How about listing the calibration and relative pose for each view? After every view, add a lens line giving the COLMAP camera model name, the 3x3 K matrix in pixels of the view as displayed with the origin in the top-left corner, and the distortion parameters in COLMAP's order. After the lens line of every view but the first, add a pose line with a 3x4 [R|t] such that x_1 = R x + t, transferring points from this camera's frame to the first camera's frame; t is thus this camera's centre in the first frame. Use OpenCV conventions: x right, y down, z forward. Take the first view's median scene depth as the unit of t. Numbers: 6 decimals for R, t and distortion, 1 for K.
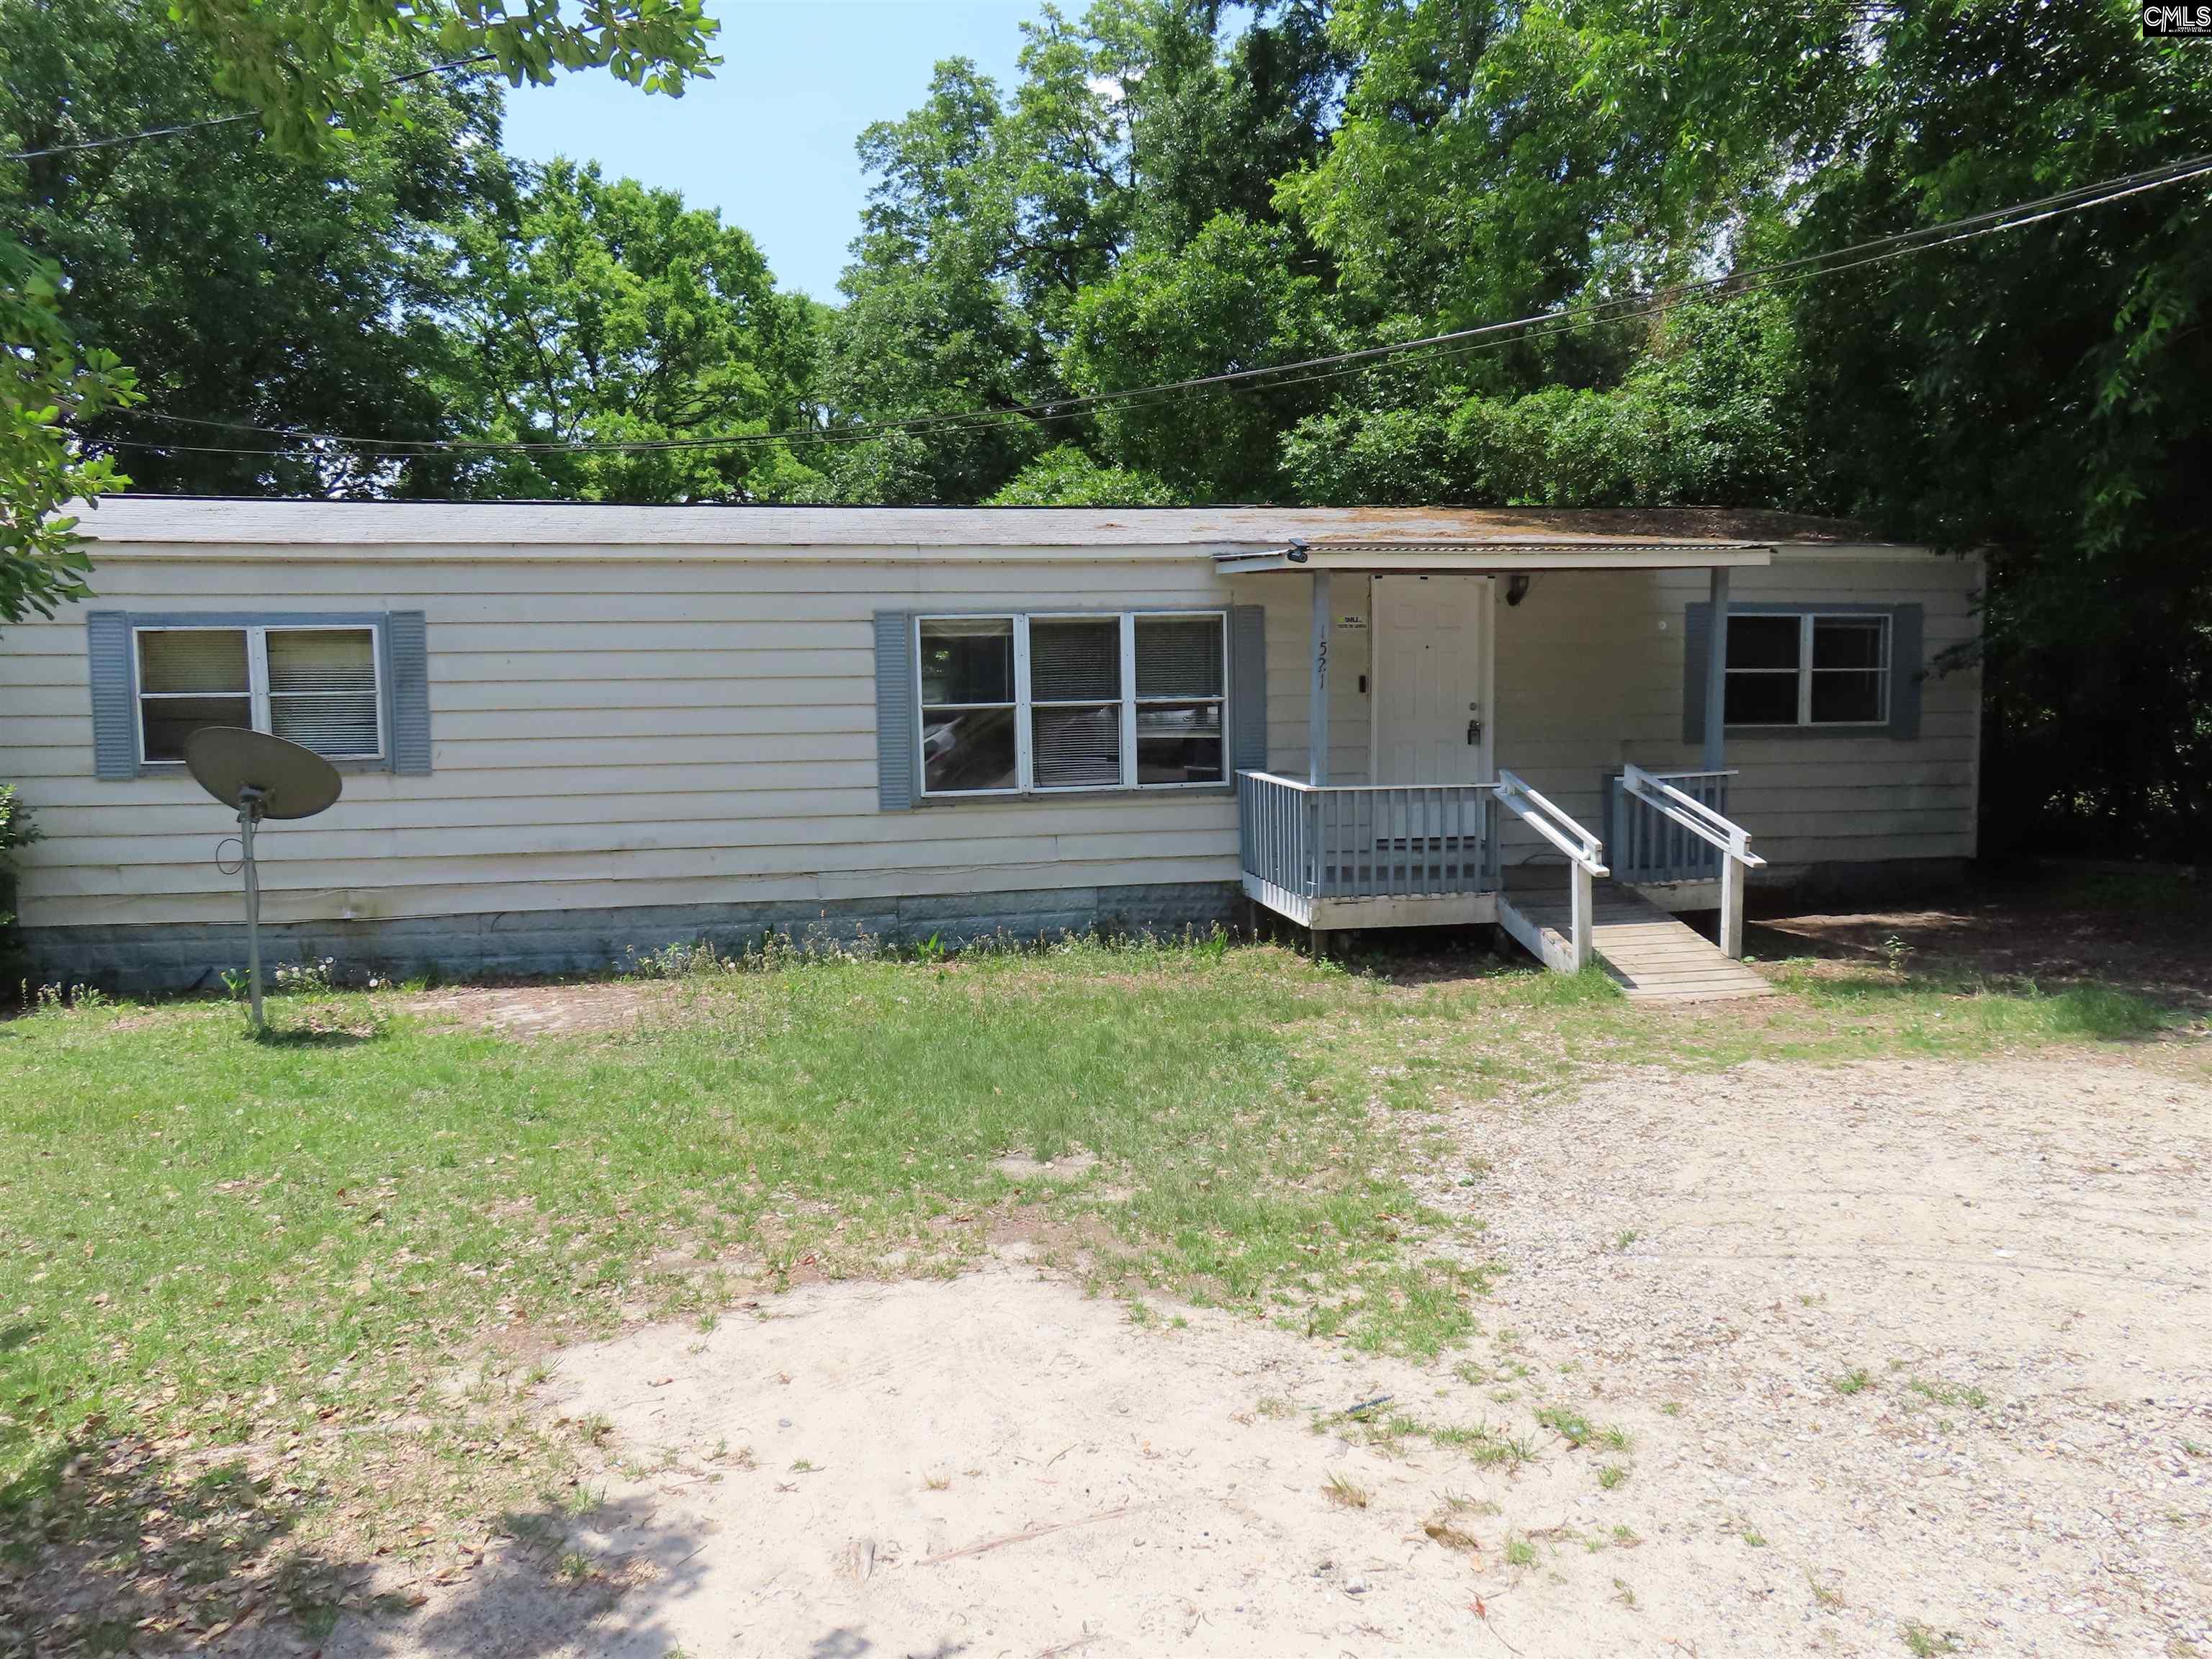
lens RADIAL K [[1582.6, 0, 1106.0], [0, 1582.6, 829.5], [0, 0, 1]] dist [-0.011179, 0.003827]
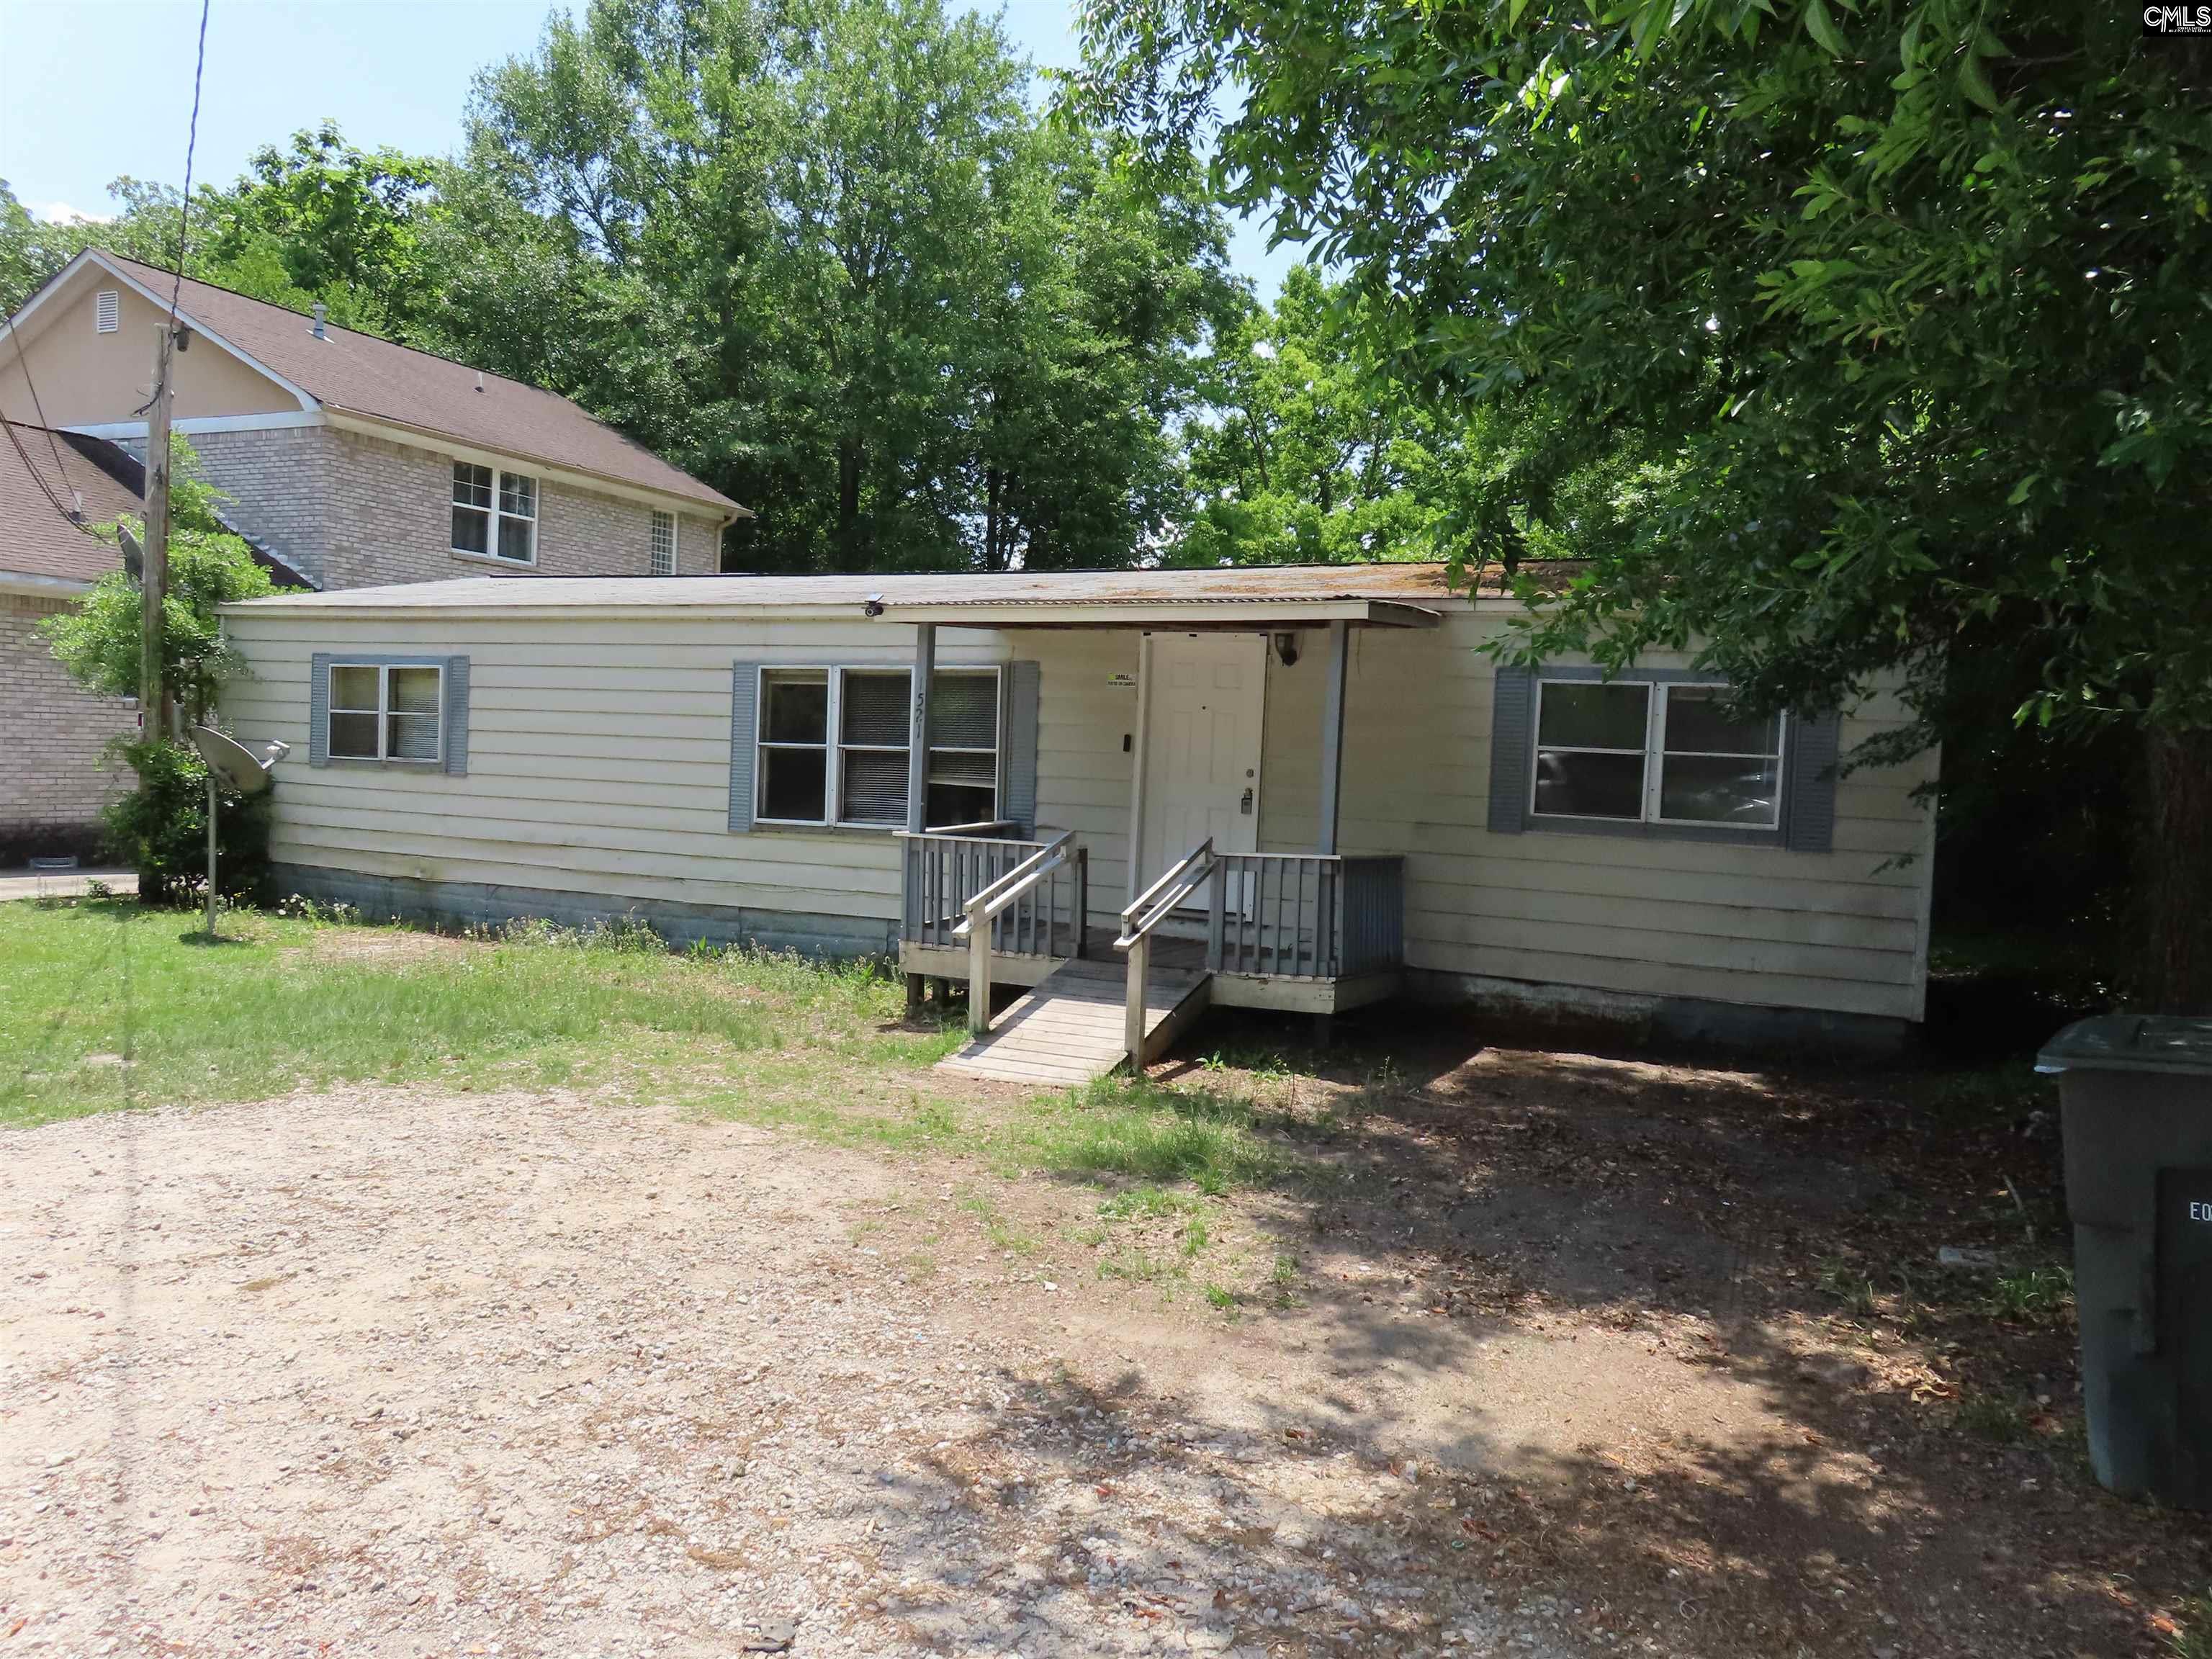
lens RADIAL K [[1572.3, 0, 1106.0], [0, 1572.3, 829.5], [0, 0, 1]] dist [-0.047074, 0.071781]
pose [[0.815748, 0.075375, -0.573475, 0.743944], [-0.099339, 0.994998, -0.010529, -0.028883], [0.569813, 0.065557, 0.819155, 0.213961]]
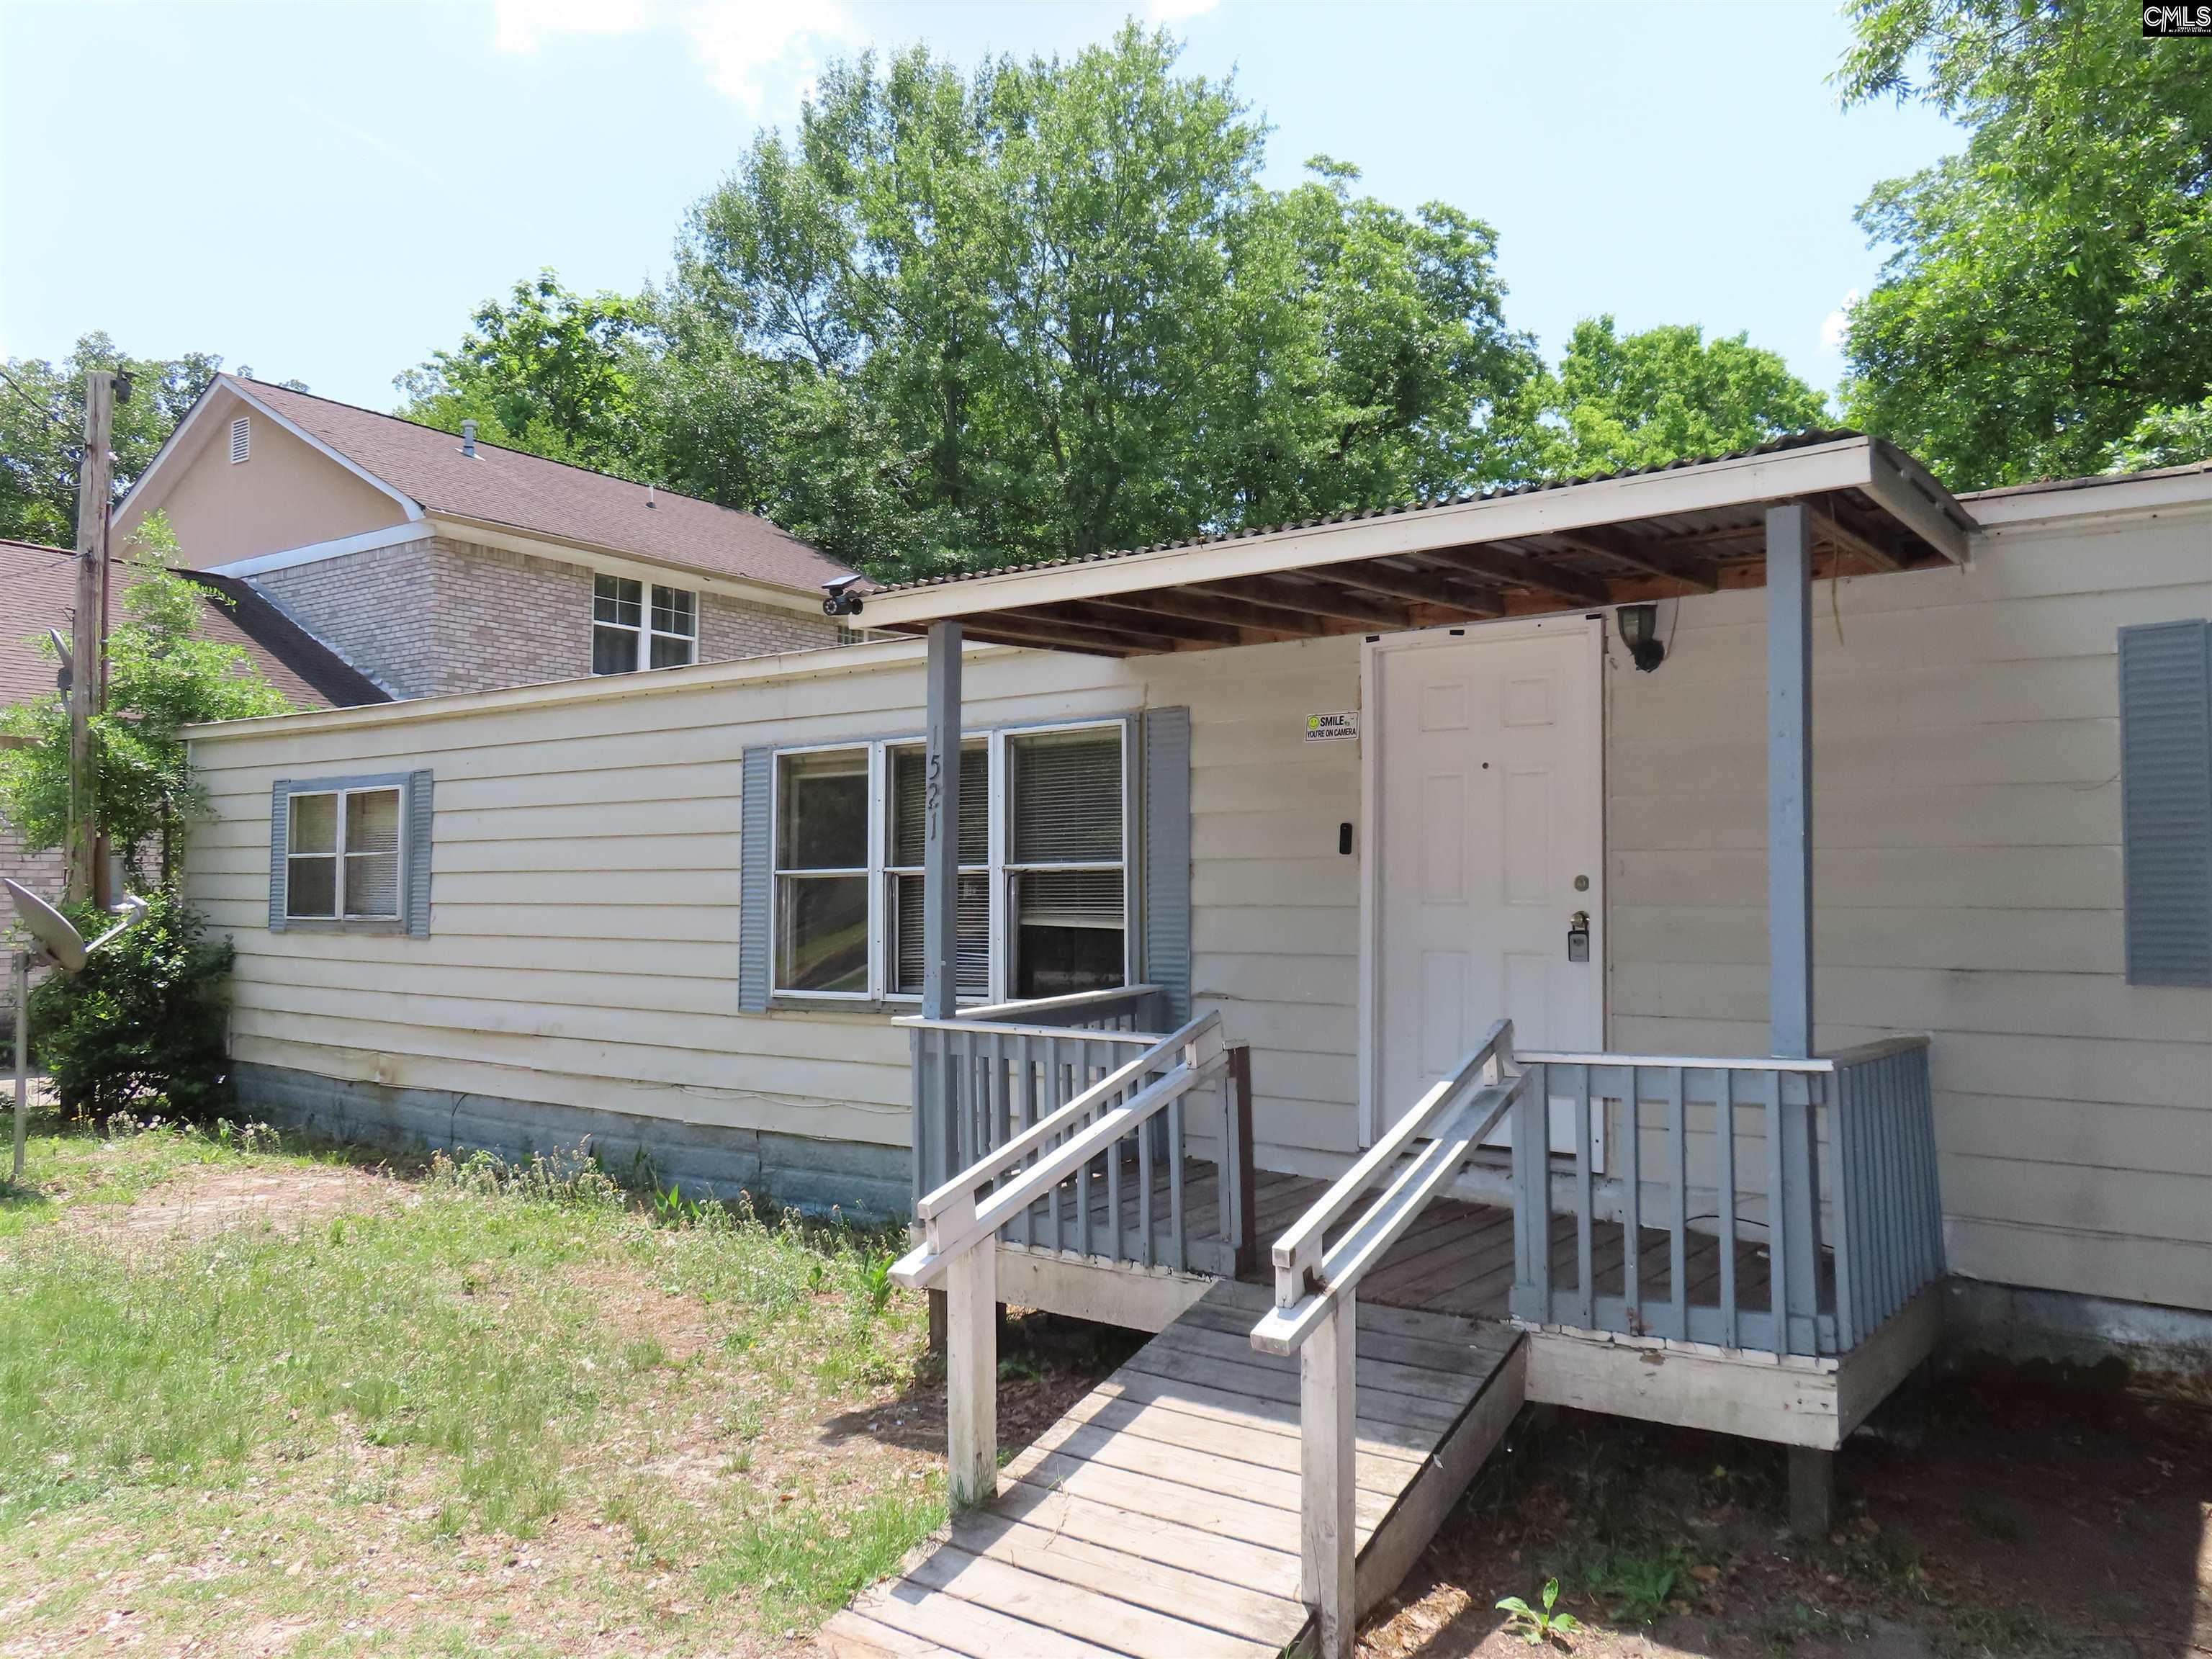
lens RADIAL K [[1569.3, 0, 1106.0], [0, 1569.3, 829.5], [0, 0, 1]] dist [-0.009090, -0.001353]
pose [[0.694685, -0.013004, -0.719196, 0.510464], [-0.070642, 0.993770, -0.086203, -0.045580], [0.715837, 0.110690, 0.689439, 0.603846]]
